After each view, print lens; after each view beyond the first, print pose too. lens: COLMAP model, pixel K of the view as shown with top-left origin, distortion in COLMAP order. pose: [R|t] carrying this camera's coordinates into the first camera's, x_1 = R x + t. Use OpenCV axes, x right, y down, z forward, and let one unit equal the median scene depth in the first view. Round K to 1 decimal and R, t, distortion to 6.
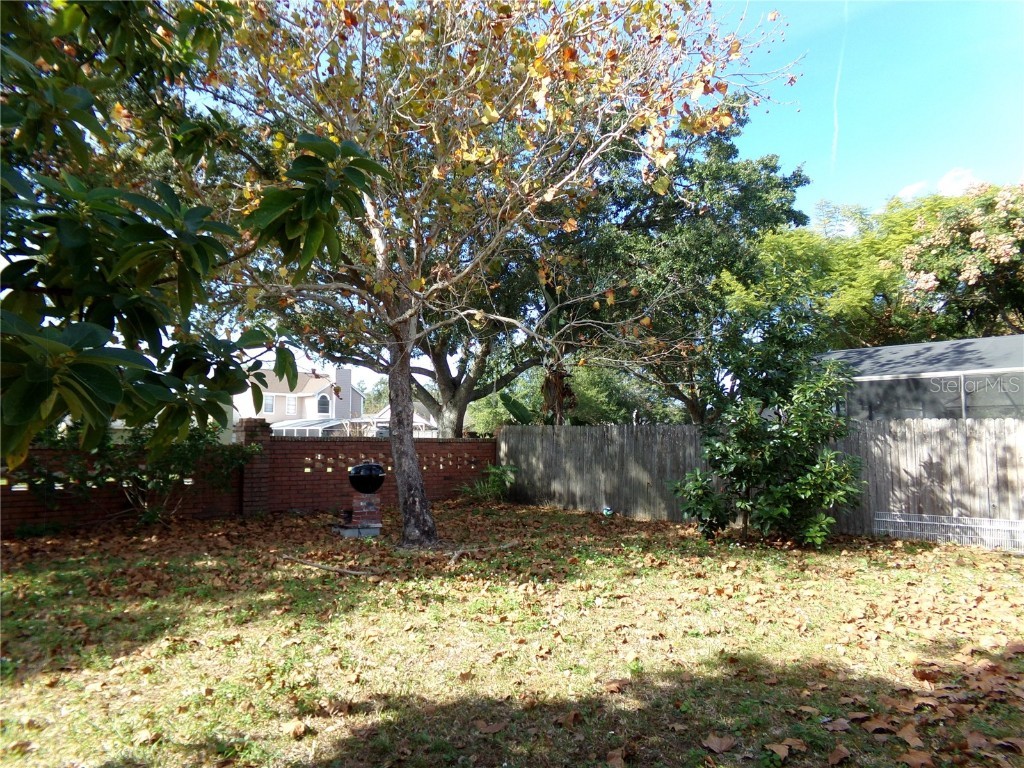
lens RADIAL K [[696.2, 0, 507.8], [0, 696.2, 386.6], [0, 0, 1]] dist [-0.040832, 0.066683]
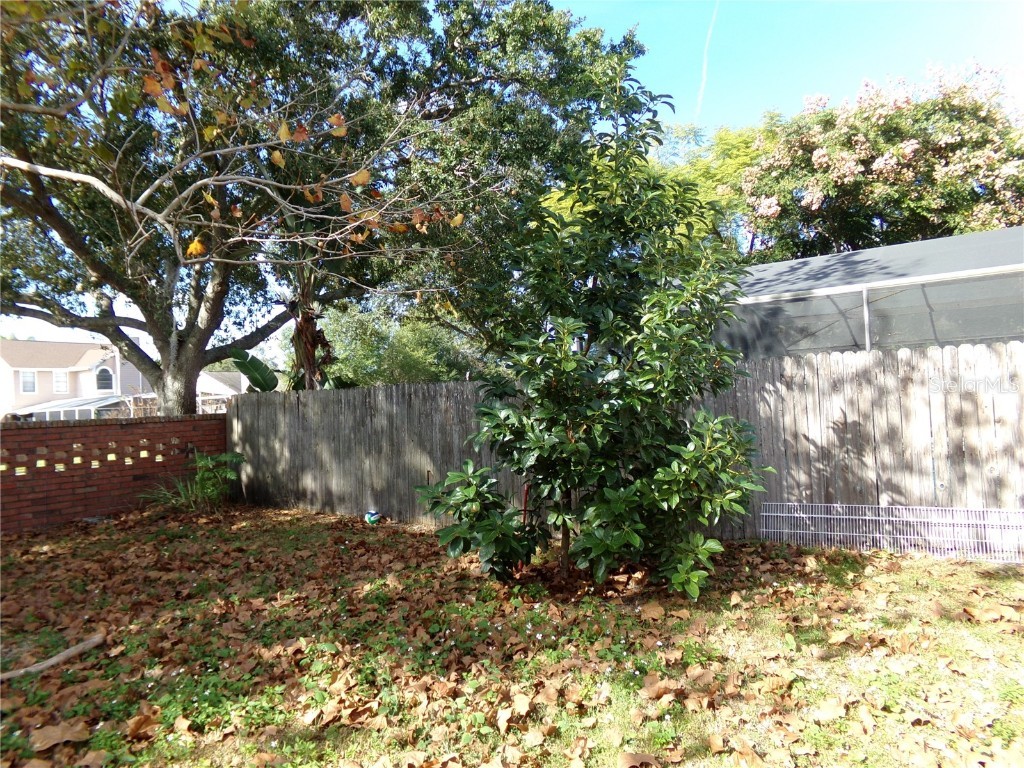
lens RADIAL K [[696.2, 0, 514.1], [0, 696.2, 383.3], [0, 0, 1]] dist [-0.040832, 0.066683]
pose [[0.972212, -0.044012, 0.229929, 0.146925], [0.033338, 0.998187, 0.050106, 0.027341], [-0.231718, -0.041048, 0.971917, 0.384252]]
